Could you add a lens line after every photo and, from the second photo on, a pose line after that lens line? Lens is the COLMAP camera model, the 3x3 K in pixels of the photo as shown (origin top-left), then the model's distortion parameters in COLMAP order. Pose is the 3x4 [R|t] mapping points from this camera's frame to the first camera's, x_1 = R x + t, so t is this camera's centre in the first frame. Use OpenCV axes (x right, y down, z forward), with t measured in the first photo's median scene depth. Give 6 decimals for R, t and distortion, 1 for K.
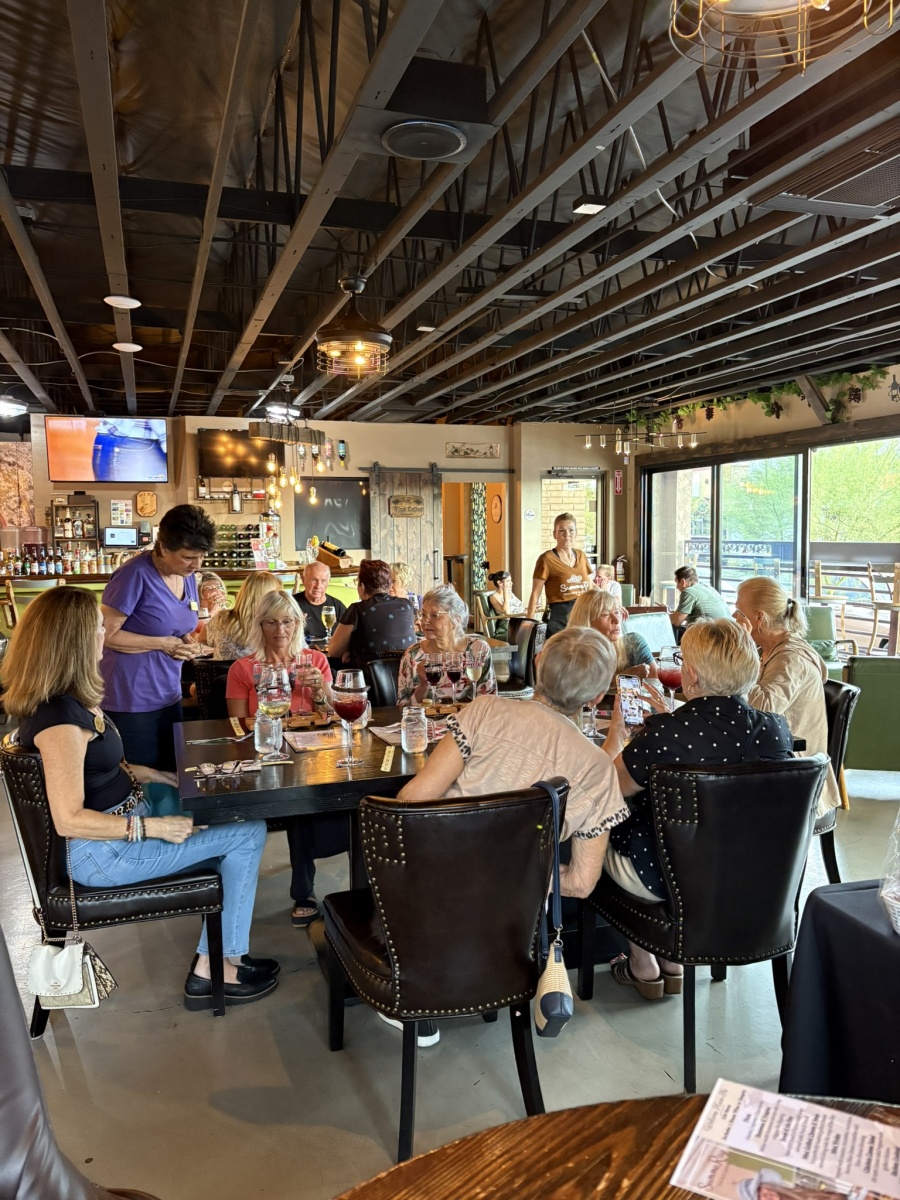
lens RADIAL K [[912.3, 0, 450.0], [0, 912.3, 600.0], [0, 0, 1]] dist [0.088918, -0.119420]
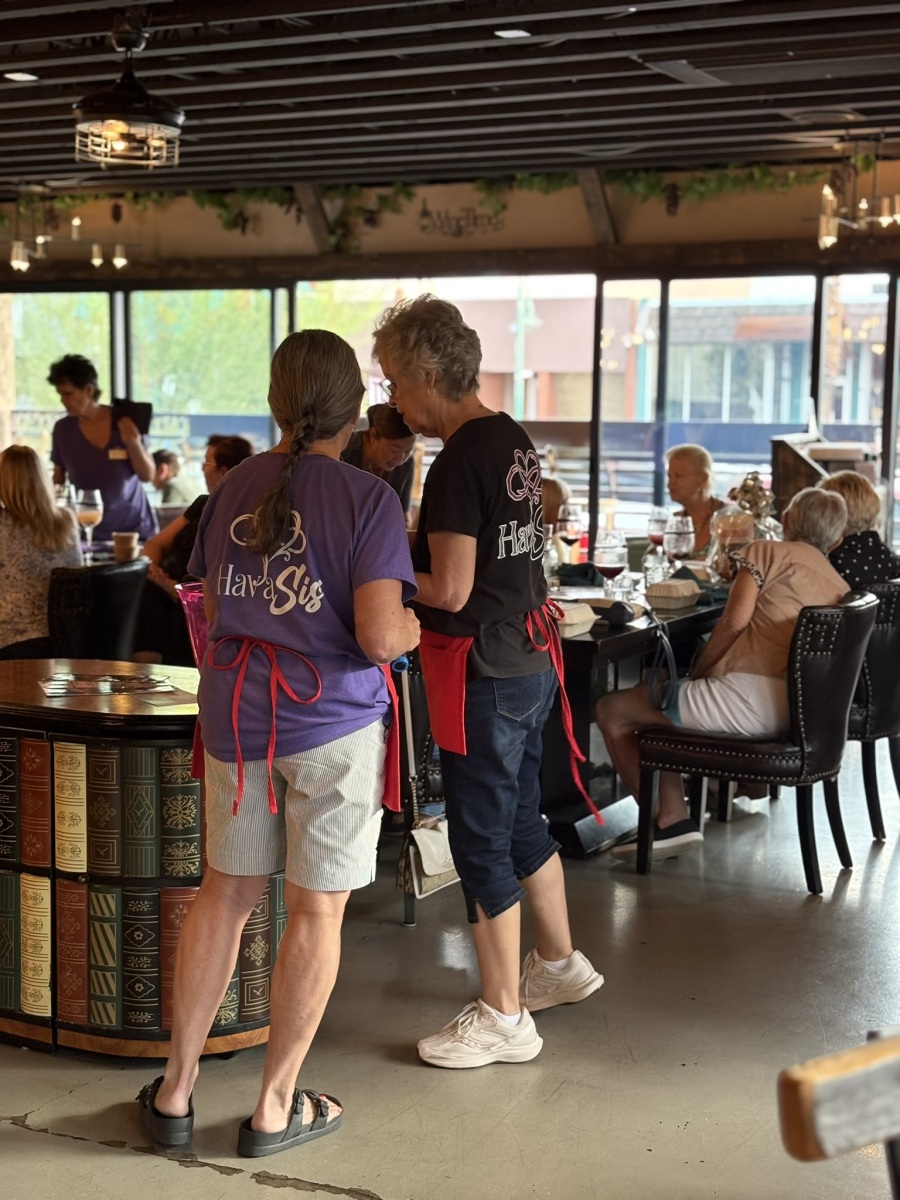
lens RADIAL K [[1818.6, 0, 450.0], [0, 1818.6, 600.0], [0, 0, 1]] dist [0.263364, -1.141771]
pose [[0.724550, -0.058052, 0.686773, -0.444485], [0.033932, 0.998243, 0.048582, 0.014660], [-0.688386, -0.011896, 0.725247, -0.105008]]
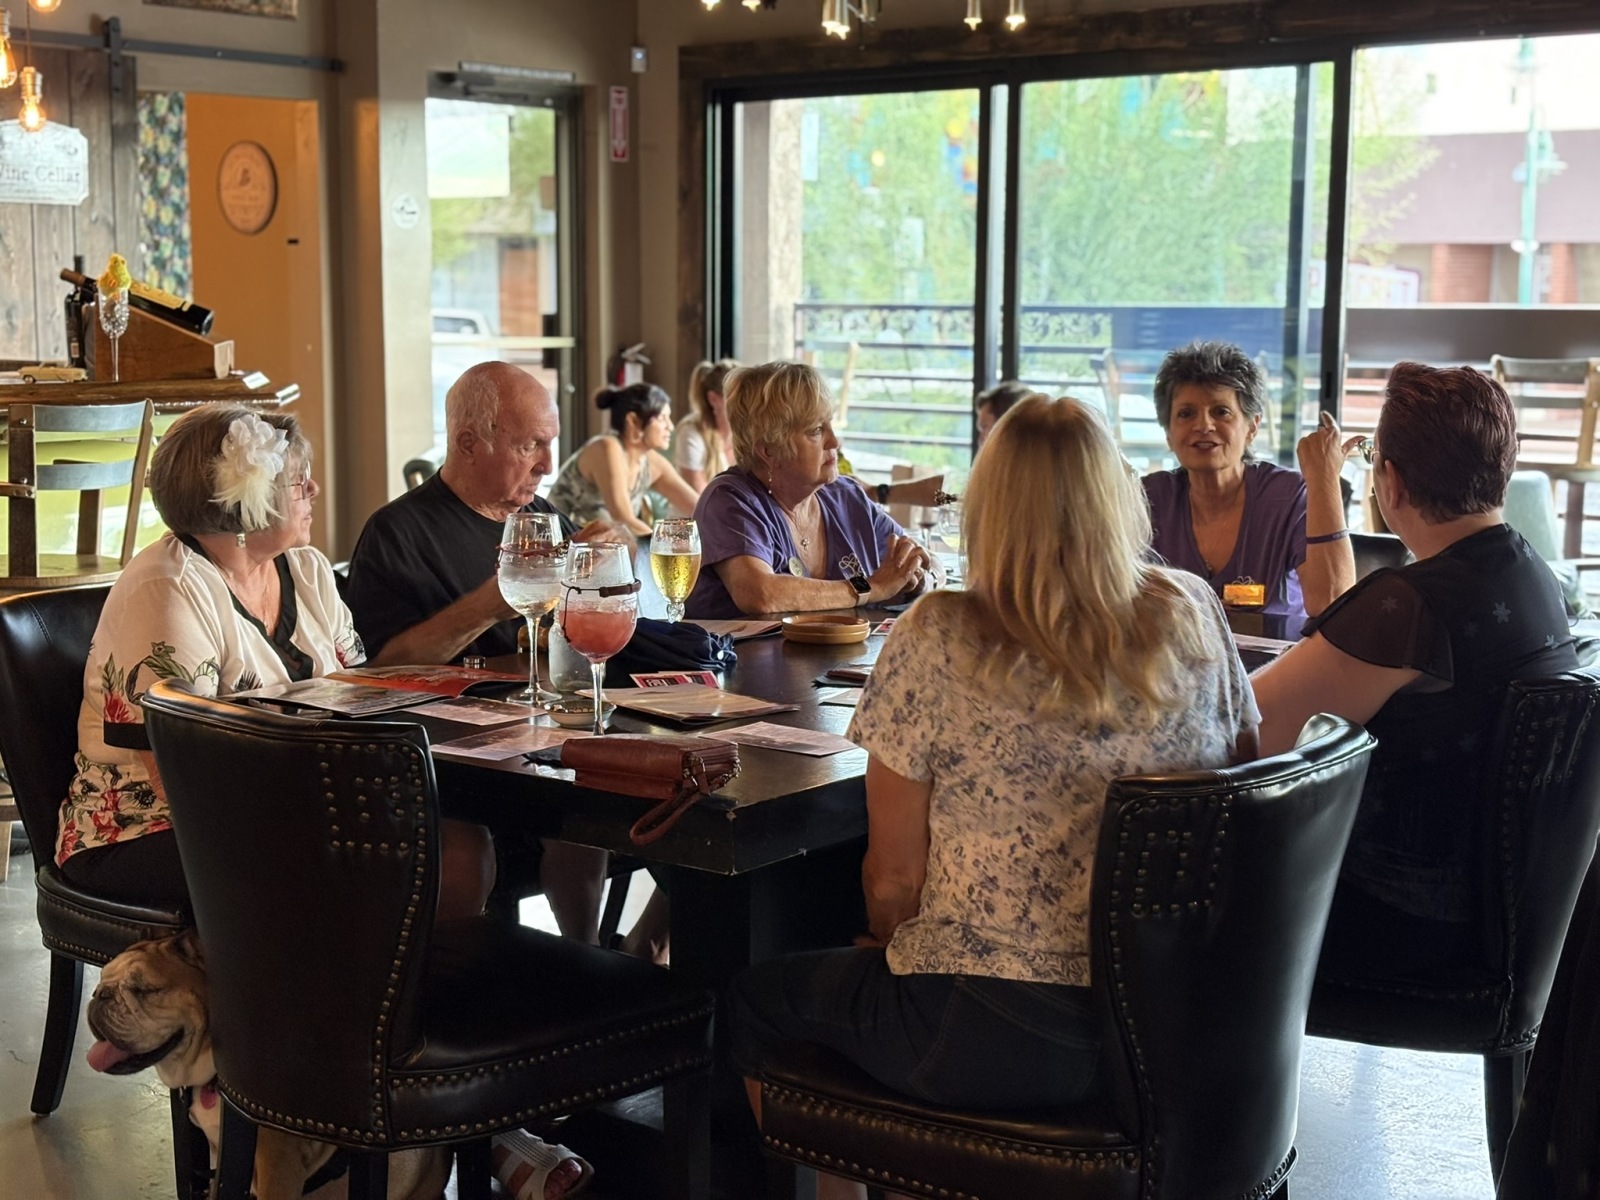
lens RADIAL K [[2363.8, 0, 800.0], [0, 2363.8, 600.0], [0, 0, 1]] dist [0.274359, -1.119433]
pose [[0.848533, -0.052037, 0.526578, -0.272063], [0.024036, 0.997916, 0.059883, -0.005598], [-0.528596, -0.038156, 0.848015, 0.249224]]
